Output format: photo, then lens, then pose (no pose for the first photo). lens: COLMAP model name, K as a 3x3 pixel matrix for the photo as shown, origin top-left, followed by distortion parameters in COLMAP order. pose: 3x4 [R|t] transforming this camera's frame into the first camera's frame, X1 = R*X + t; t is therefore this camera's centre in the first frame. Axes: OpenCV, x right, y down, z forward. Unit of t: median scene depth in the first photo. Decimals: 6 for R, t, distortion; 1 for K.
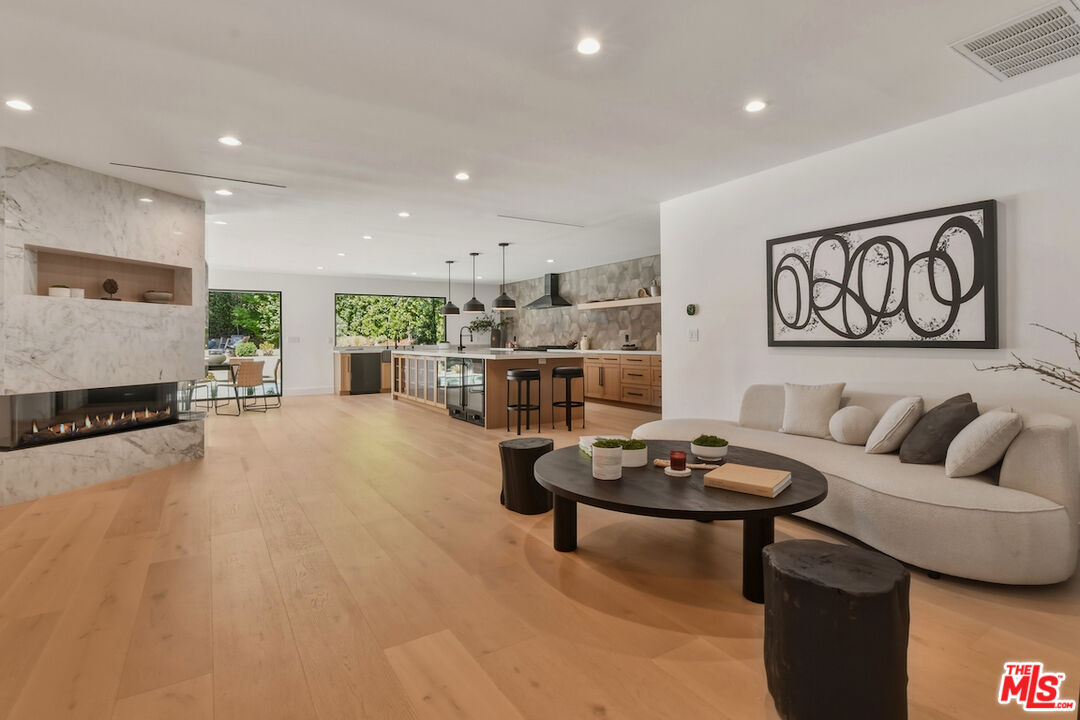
lens RADIAL K [[513.5, 0, 557.2], [0, 513.5, 329.3], [0, 0, 1]] dist [0.002162, -0.001475]
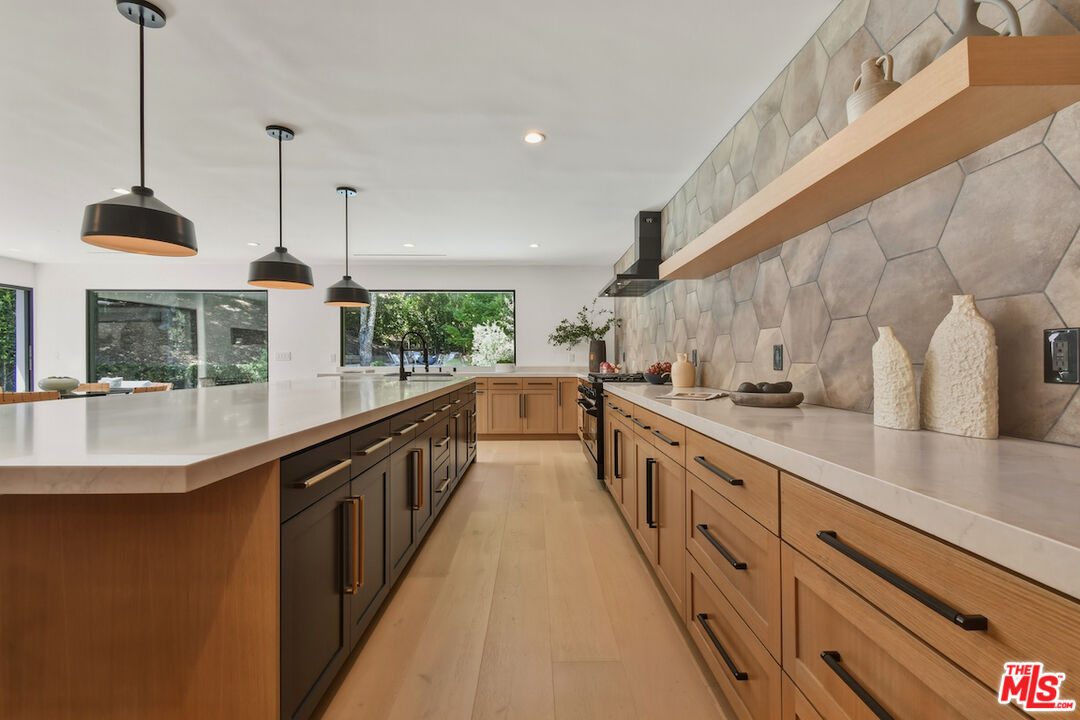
lens RADIAL K [[495.1, 0, 537.3], [0, 495.1, 357.1], [0, 0, 1]] dist [0.000925, -0.000011]
pose [[0.847356, 0.006602, -0.530985, 0.397420], [0.004152, 0.999810, 0.019056, 0.027285], [0.531010, -0.018352, 0.847167, 1.672990]]
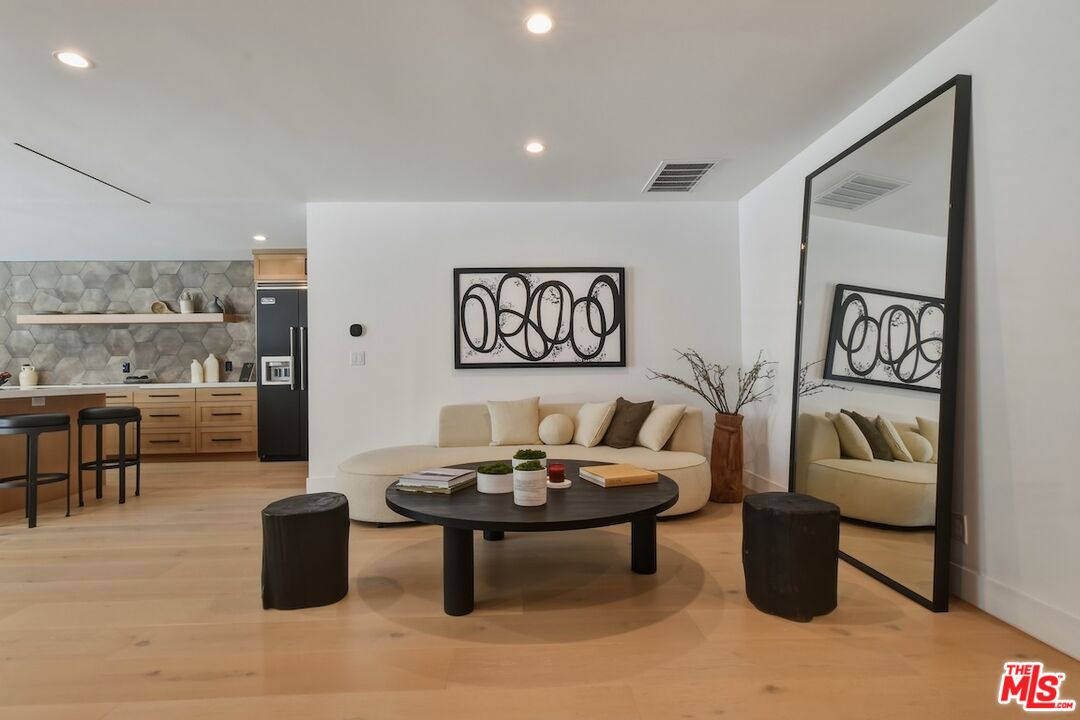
lens RADIAL K [[513.5, 0, 518.9], [0, 513.5, 358.9], [0, 0, 1]] dist [0.002162, -0.001475]
pose [[0.532389, 0.017599, 0.846317, -0.434375], [-0.007006, 0.999841, -0.016385, 0.030982], [-0.846471, 0.002794, 0.532428, 0.342689]]
